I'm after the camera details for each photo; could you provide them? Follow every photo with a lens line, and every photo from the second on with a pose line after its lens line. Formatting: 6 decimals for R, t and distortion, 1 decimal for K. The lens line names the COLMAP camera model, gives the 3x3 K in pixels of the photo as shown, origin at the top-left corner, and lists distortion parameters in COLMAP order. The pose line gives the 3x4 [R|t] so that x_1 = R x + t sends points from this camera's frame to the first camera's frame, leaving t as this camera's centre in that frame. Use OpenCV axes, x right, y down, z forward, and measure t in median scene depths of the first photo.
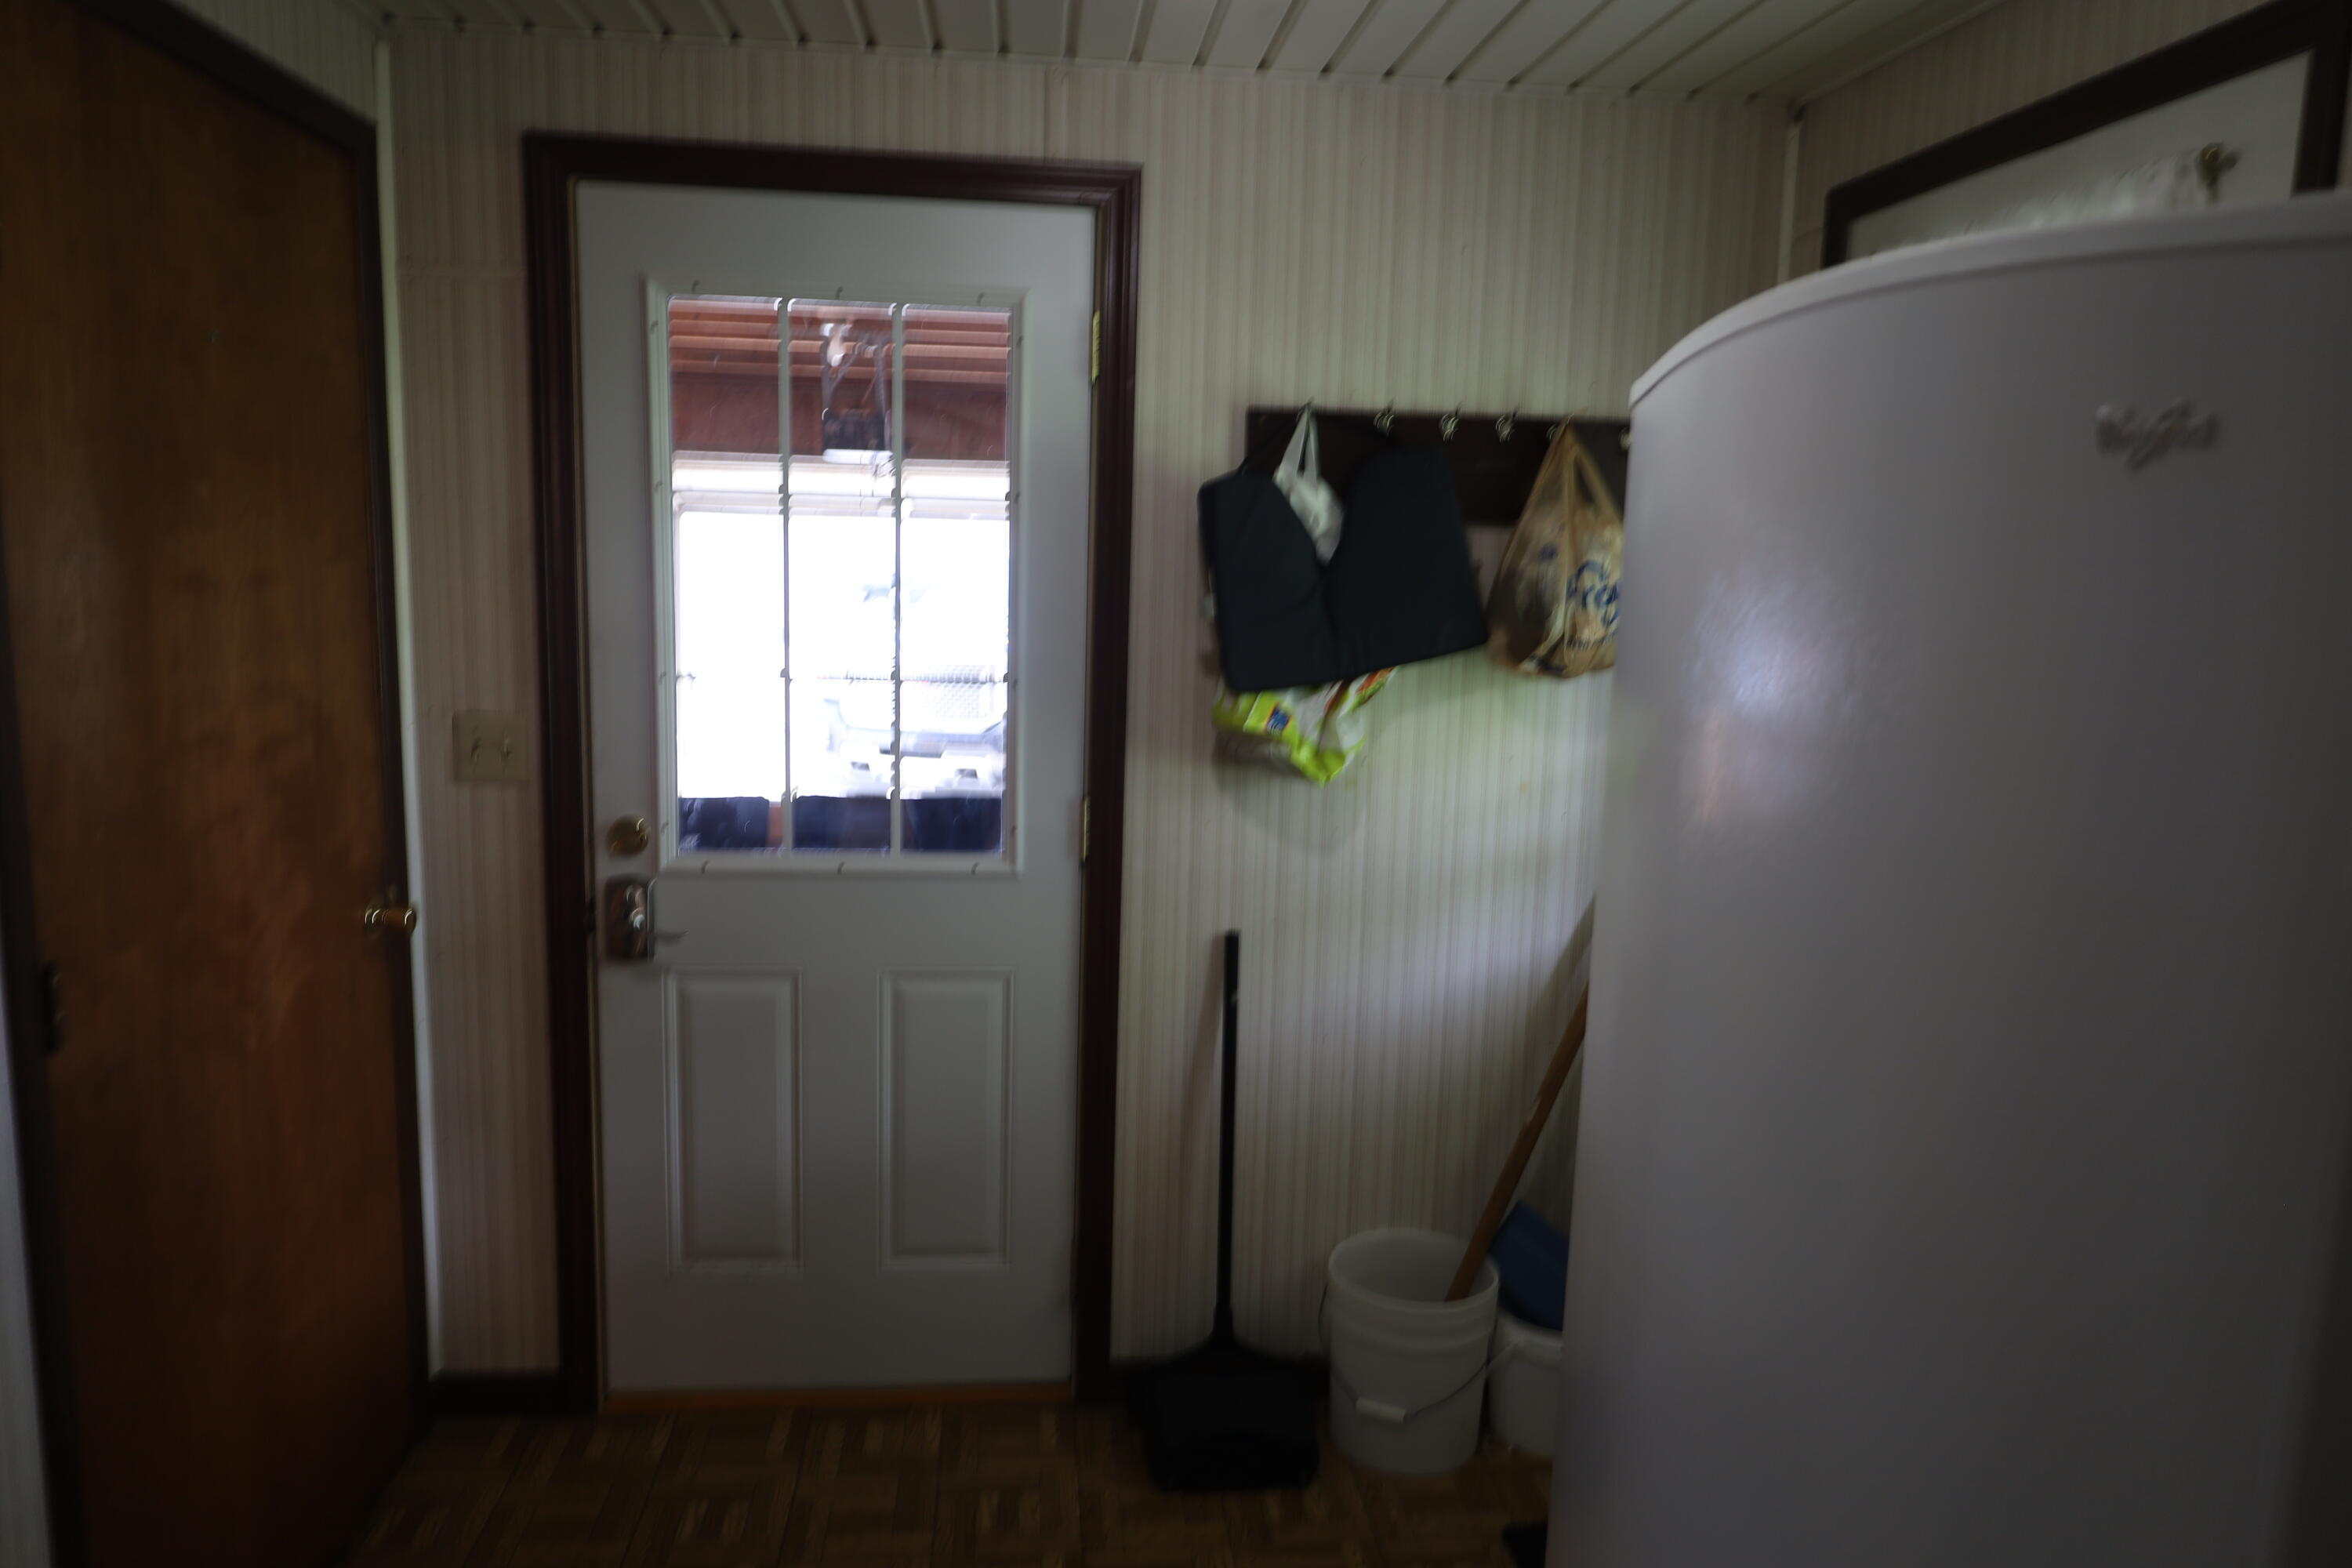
lens RADIAL K [[1598.6, 0, 1180.1], [0, 1598.6, 794.7], [0, 0, 1]] dist [-0.012377, -0.000168]
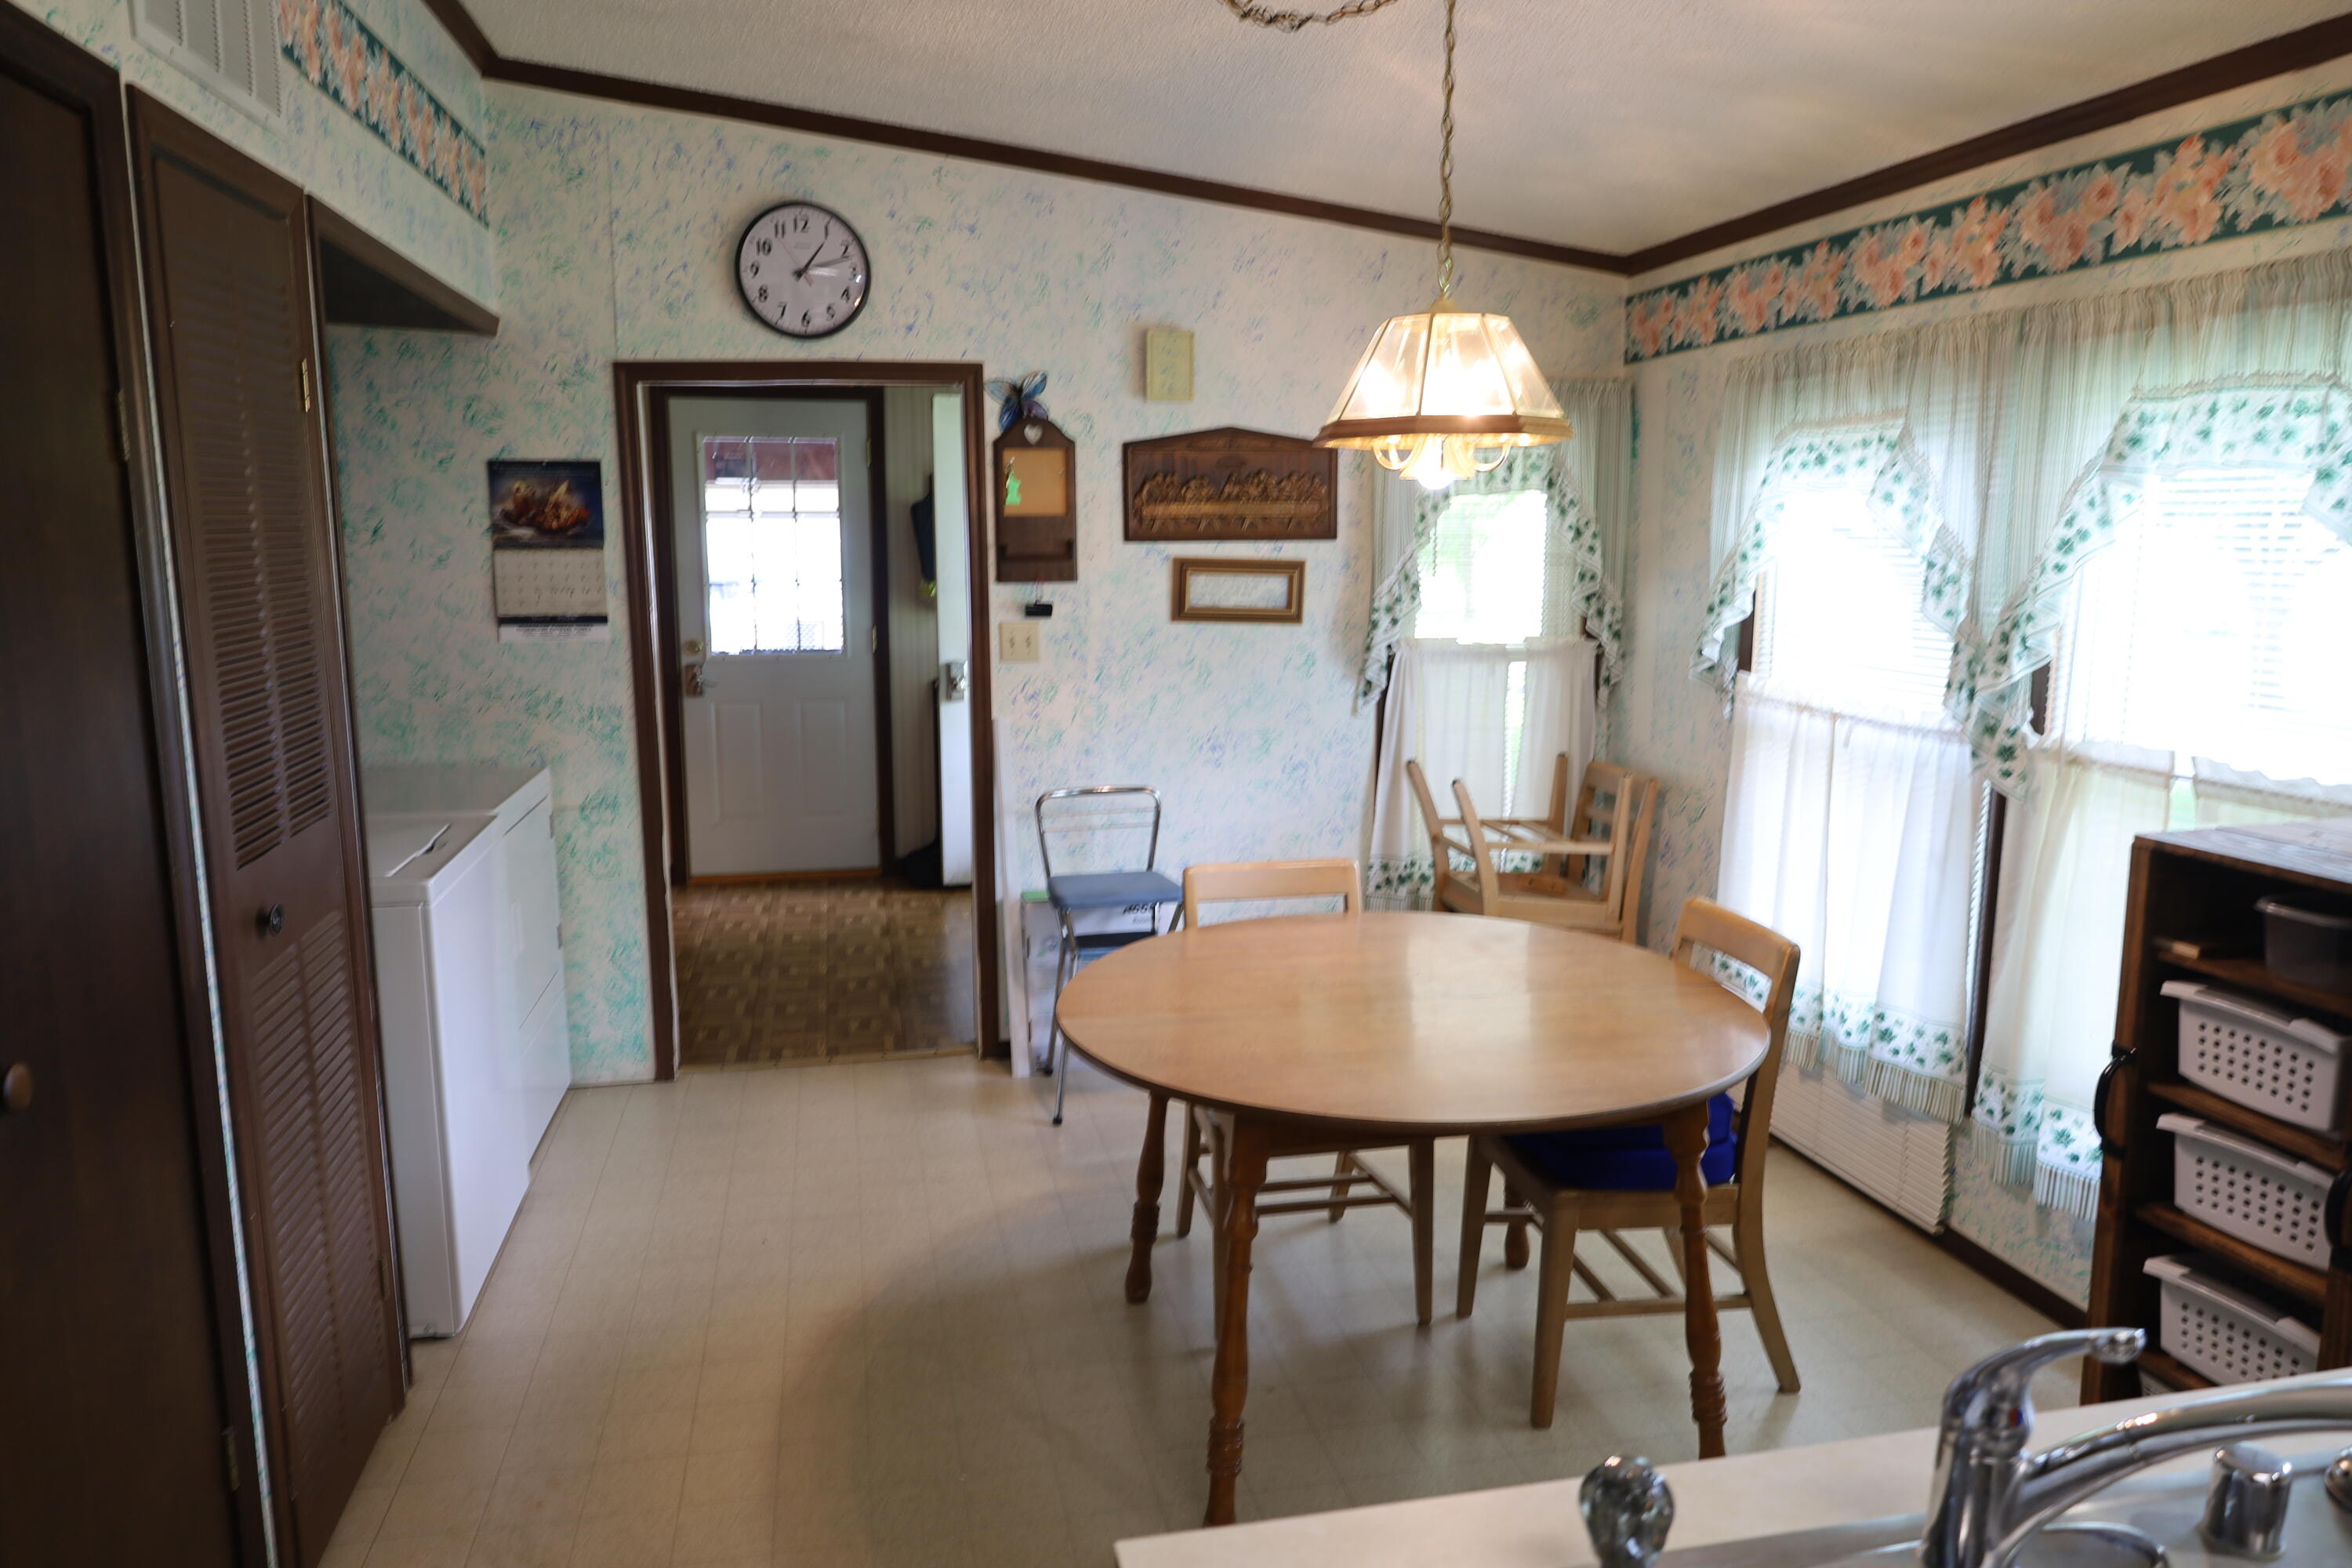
lens RADIAL K [[1598.6, 0, 1180.1], [0, 1598.6, 794.7], [0, 0, 1]] dist [-0.012377, -0.000168]
pose [[0.994814, -0.049839, 0.088658, 0.178043], [0.049924, 0.998752, 0.001258, 0.277478], [-0.088610, 0.003175, 0.996061, -1.496490]]
